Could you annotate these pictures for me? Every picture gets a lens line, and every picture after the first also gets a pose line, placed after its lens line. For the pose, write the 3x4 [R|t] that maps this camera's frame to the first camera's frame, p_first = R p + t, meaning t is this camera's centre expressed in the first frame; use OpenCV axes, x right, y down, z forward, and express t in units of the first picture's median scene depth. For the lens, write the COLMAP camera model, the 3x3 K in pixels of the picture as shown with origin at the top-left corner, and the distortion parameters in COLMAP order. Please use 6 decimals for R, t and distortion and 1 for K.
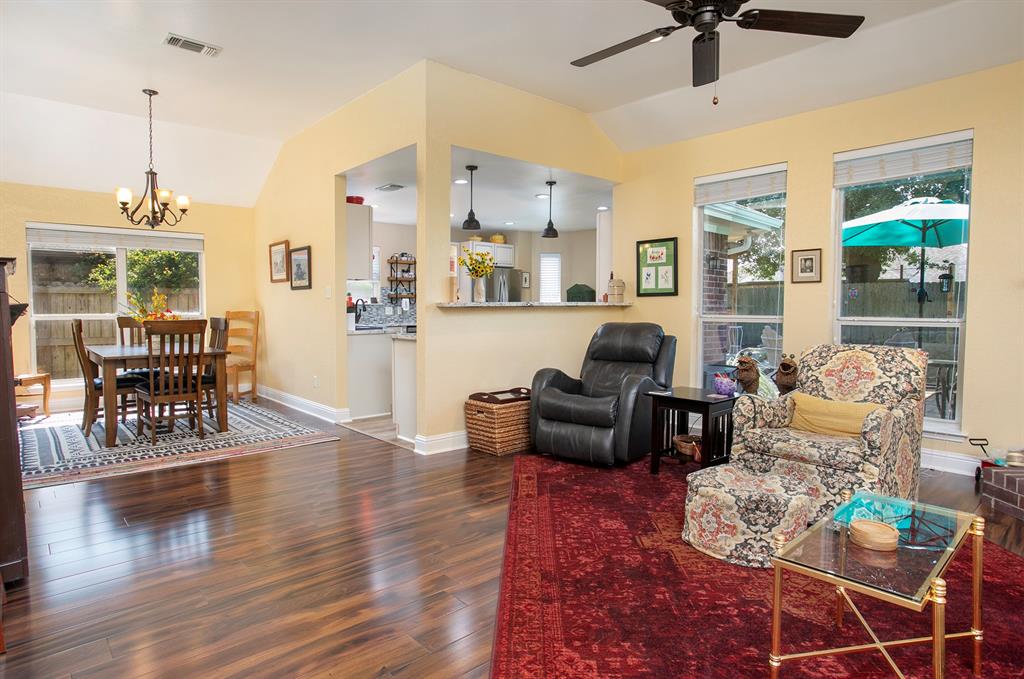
lens RADIAL K [[568.4, 0, 487.8], [0, 568.4, 315.1], [0, 0, 1]] dist [-0.026480, 0.033070]
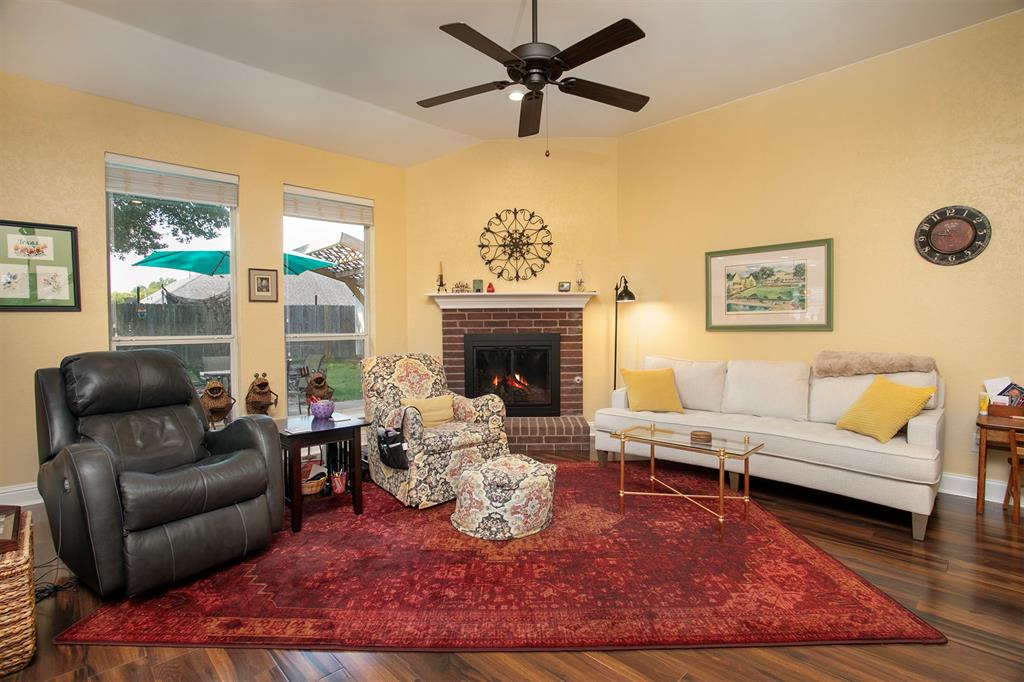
lens RADIAL K [[503.7, 0, 508.0], [0, 503.7, 333.8], [0, 0, 1]] dist [-0.068389, 0.029816]
pose [[-0.053701, -0.021614, 0.998323, -0.292626], [0.021943, 0.999499, 0.022820, -0.008389], [-0.998316, 0.023131, -0.053200, 0.505604]]
